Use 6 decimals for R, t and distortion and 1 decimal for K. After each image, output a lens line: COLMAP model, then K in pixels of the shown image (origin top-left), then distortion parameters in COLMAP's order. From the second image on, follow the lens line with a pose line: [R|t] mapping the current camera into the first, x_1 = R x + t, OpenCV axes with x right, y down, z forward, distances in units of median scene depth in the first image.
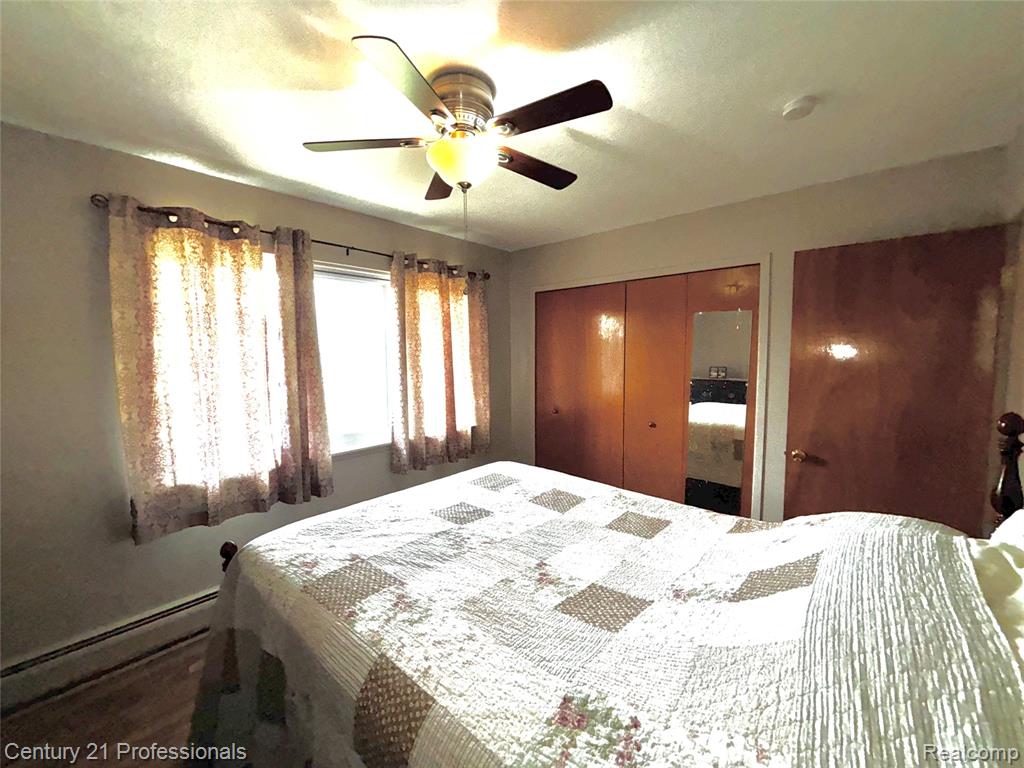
lens RADIAL K [[412.4, 0, 516.8], [0, 412.4, 383.4], [0, 0, 1]] dist [-0.002665, 0.000455]
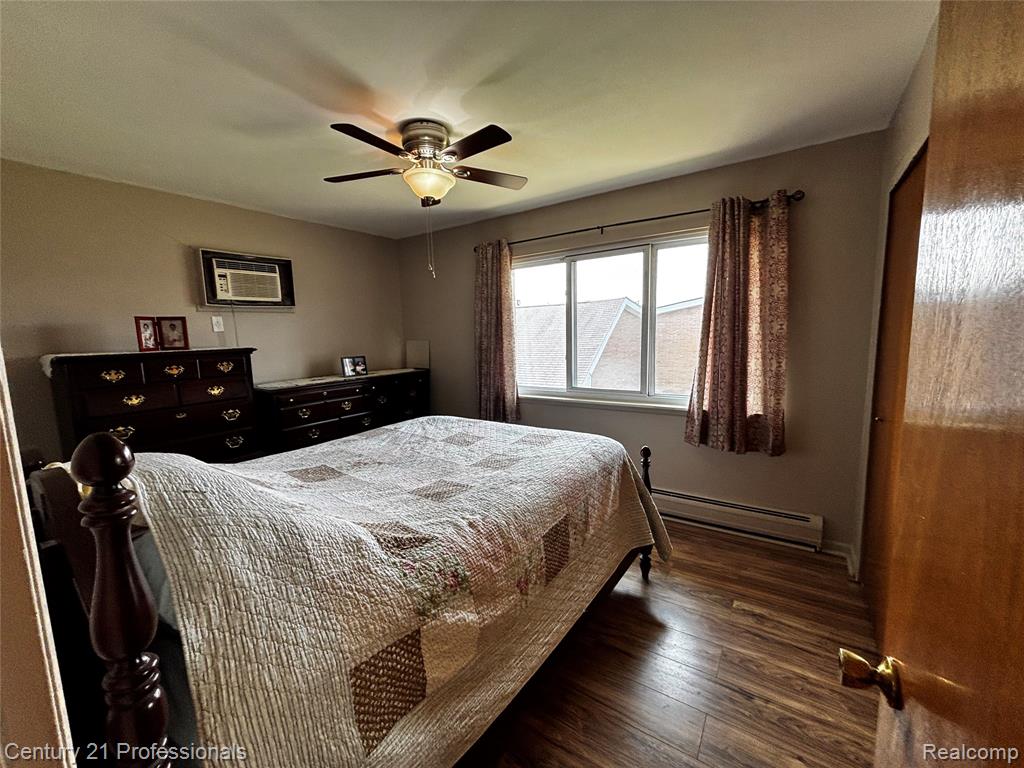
lens RADIAL K [[412.4, 0, 516.8], [0, 412.4, 383.4], [0, 0, 1]] dist [-0.002665, 0.000455]
pose [[0.134086, 0.136169, -0.981570, 1.242776], [-0.035460, 0.990539, 0.132569, -0.068865], [0.990335, 0.017031, 0.137646, 0.983386]]
